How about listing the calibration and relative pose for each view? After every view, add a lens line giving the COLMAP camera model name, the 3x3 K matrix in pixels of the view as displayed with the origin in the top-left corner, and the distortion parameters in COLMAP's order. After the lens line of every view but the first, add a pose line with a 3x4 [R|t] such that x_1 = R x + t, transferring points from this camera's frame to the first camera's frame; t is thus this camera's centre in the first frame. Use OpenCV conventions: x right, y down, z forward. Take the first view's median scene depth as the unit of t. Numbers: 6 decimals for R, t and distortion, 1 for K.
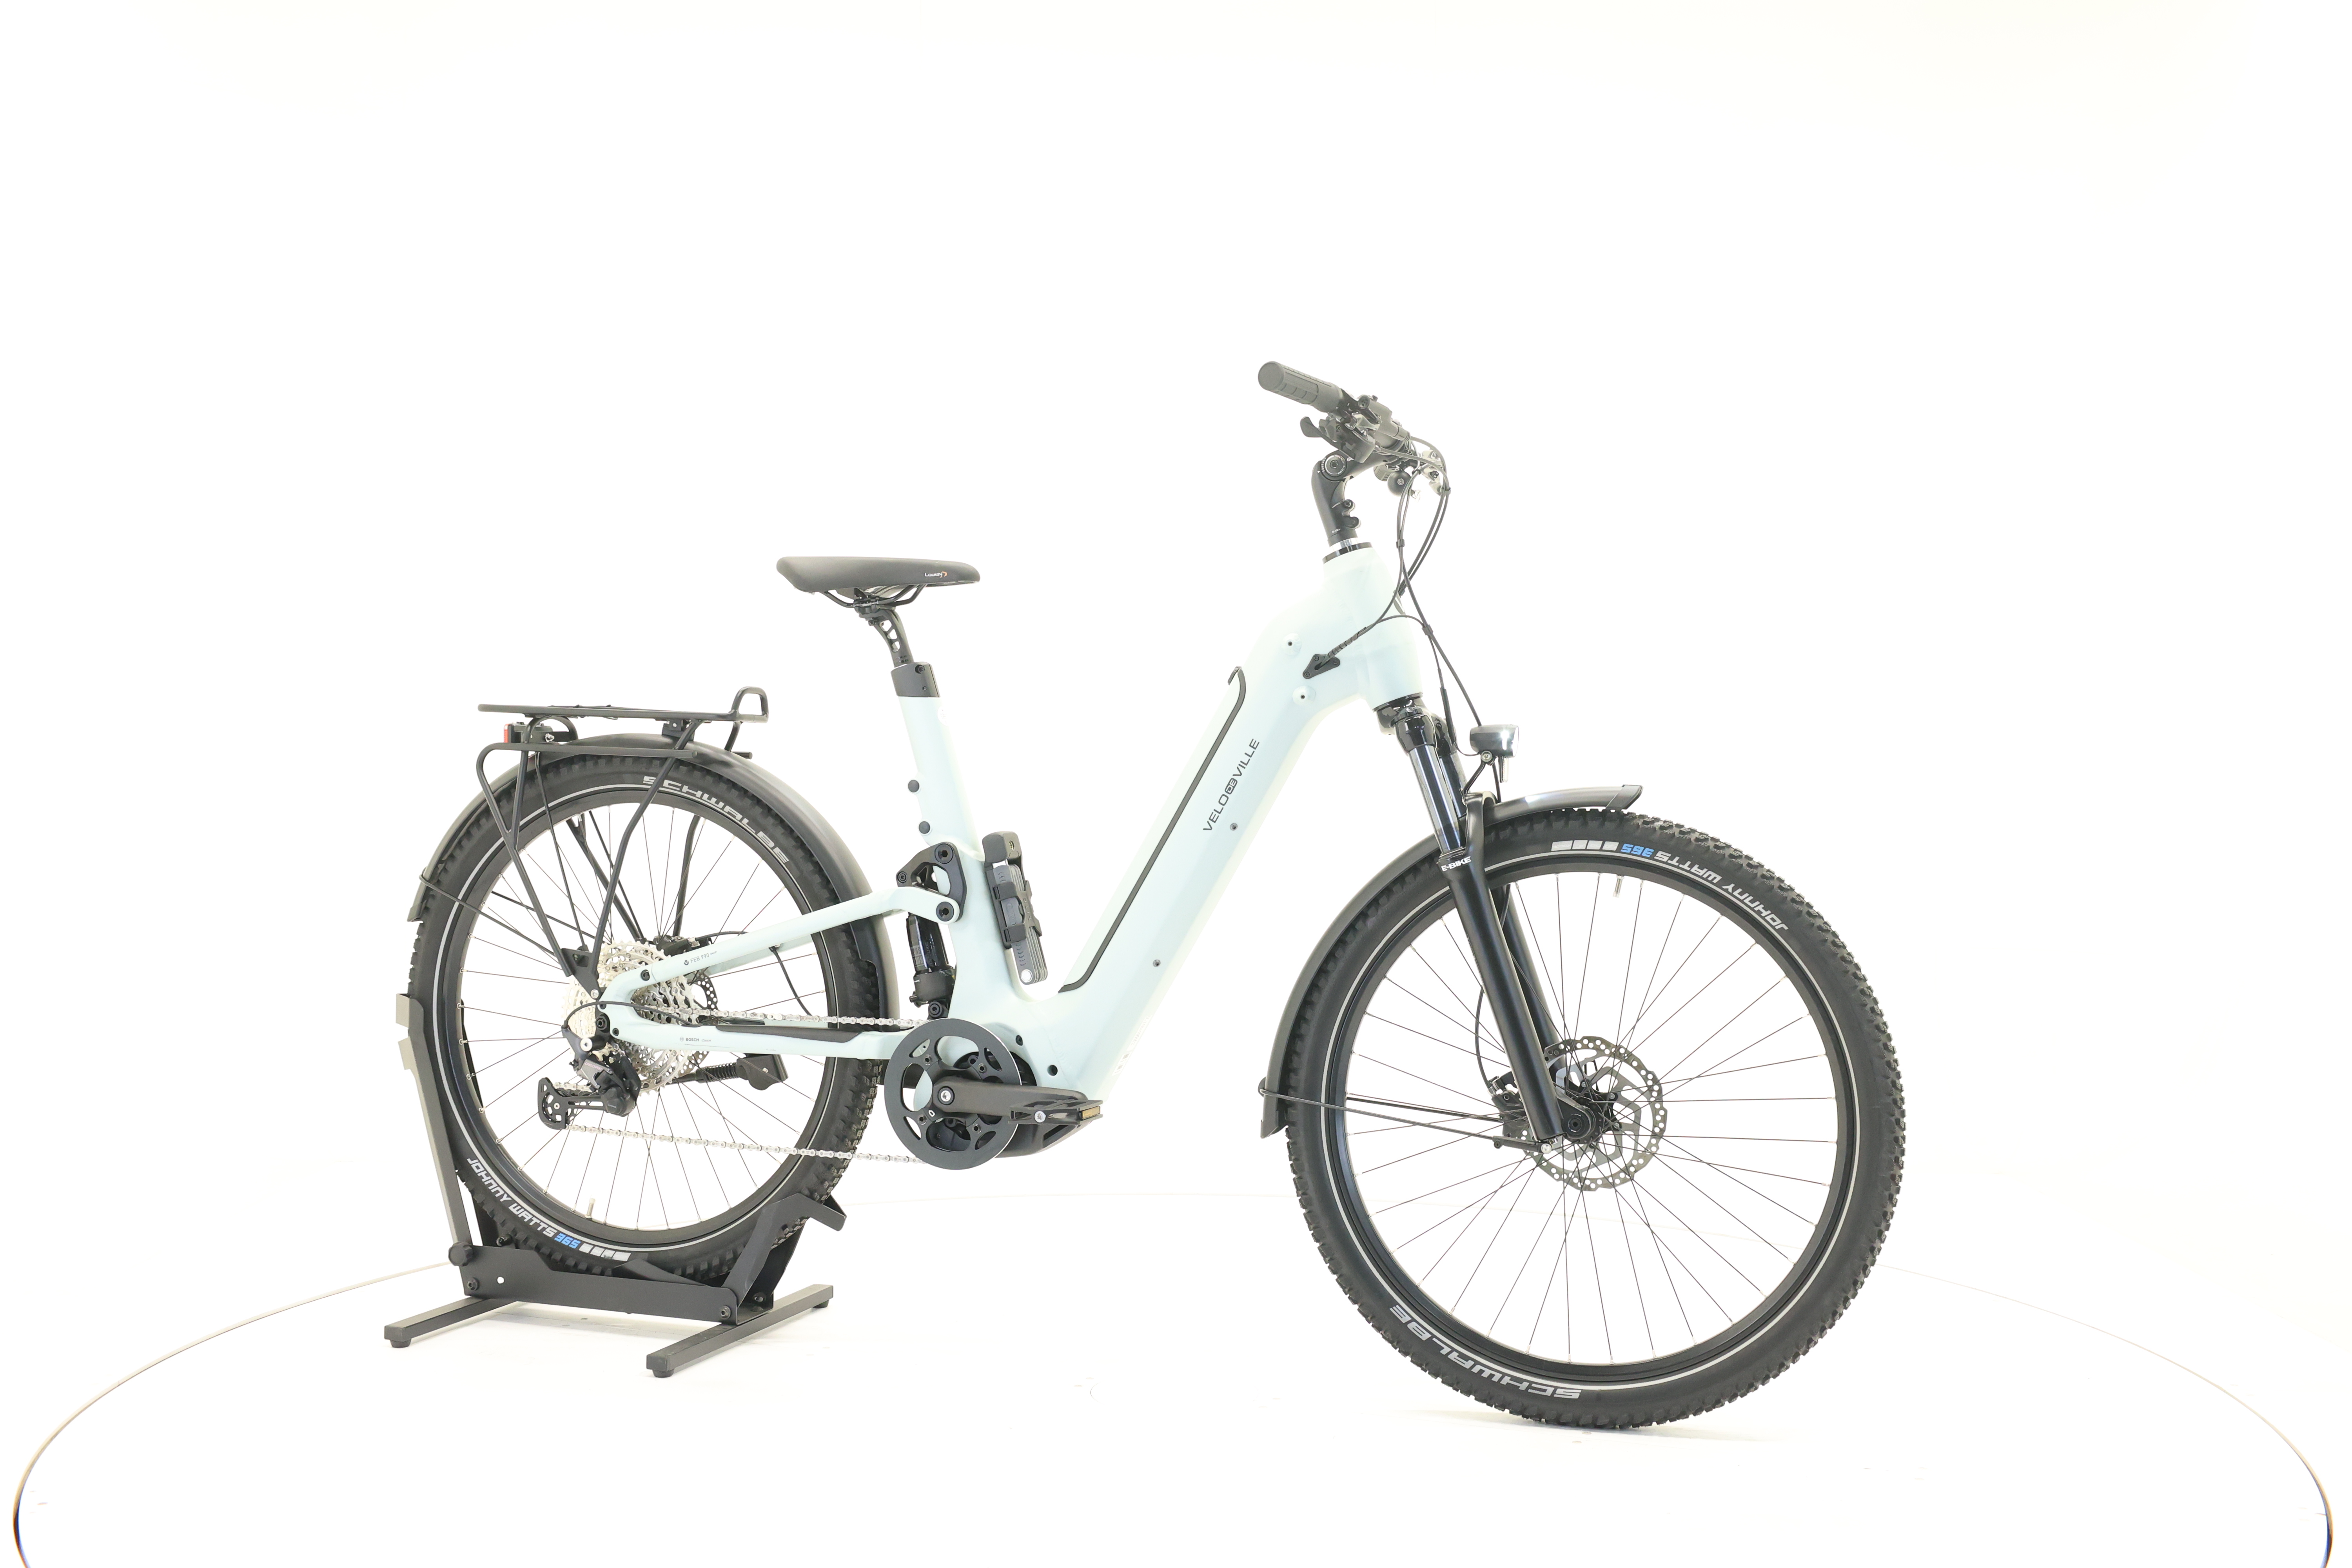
lens RADIAL K [[2502.1, 0, 1178.9], [0, 2502.1, 778.1], [0, 0, 1]] dist [0.005639, 0.000000]
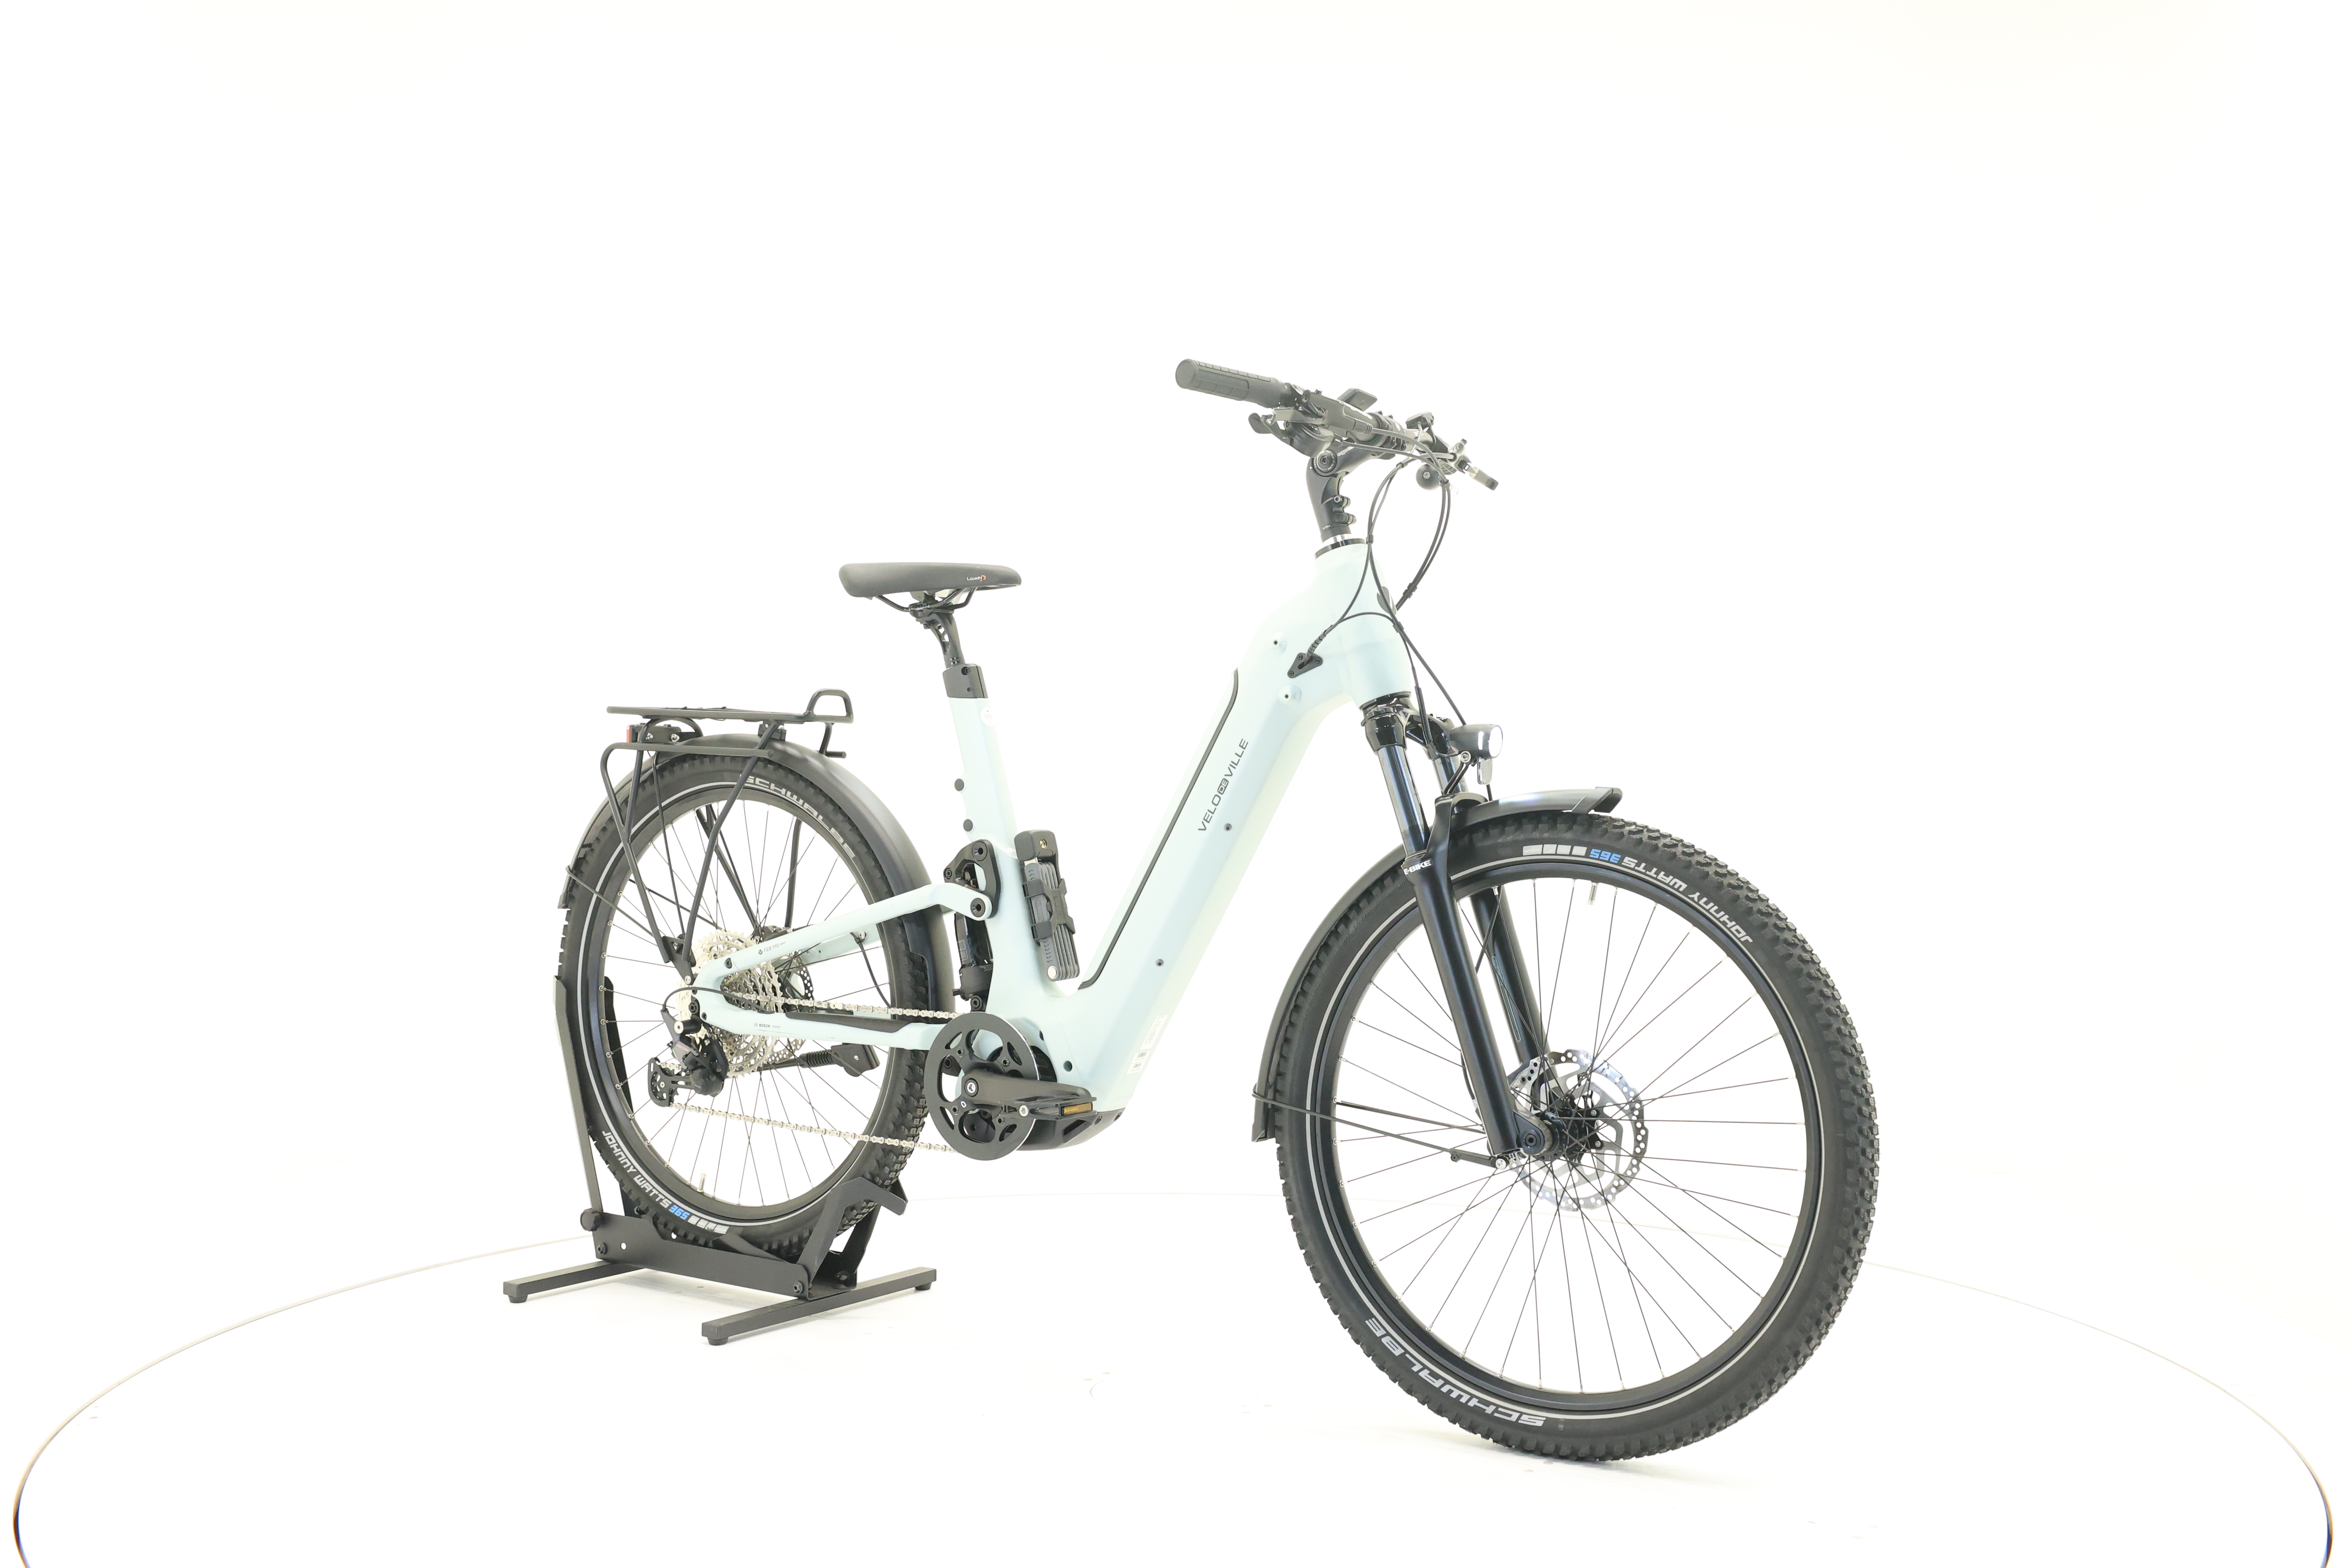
lens RADIAL K [[2502.1, 0, 1177.8], [0, 2502.1, 781.1], [0, 0, 1]] dist [0.005639, 0.000000]
pose [[0.964899, 0.004945, -0.262575, 0.251591], [-0.005102, 0.999987, 0.000084, 0.001086], [0.262572, 0.001259, 0.964911, 0.034128]]
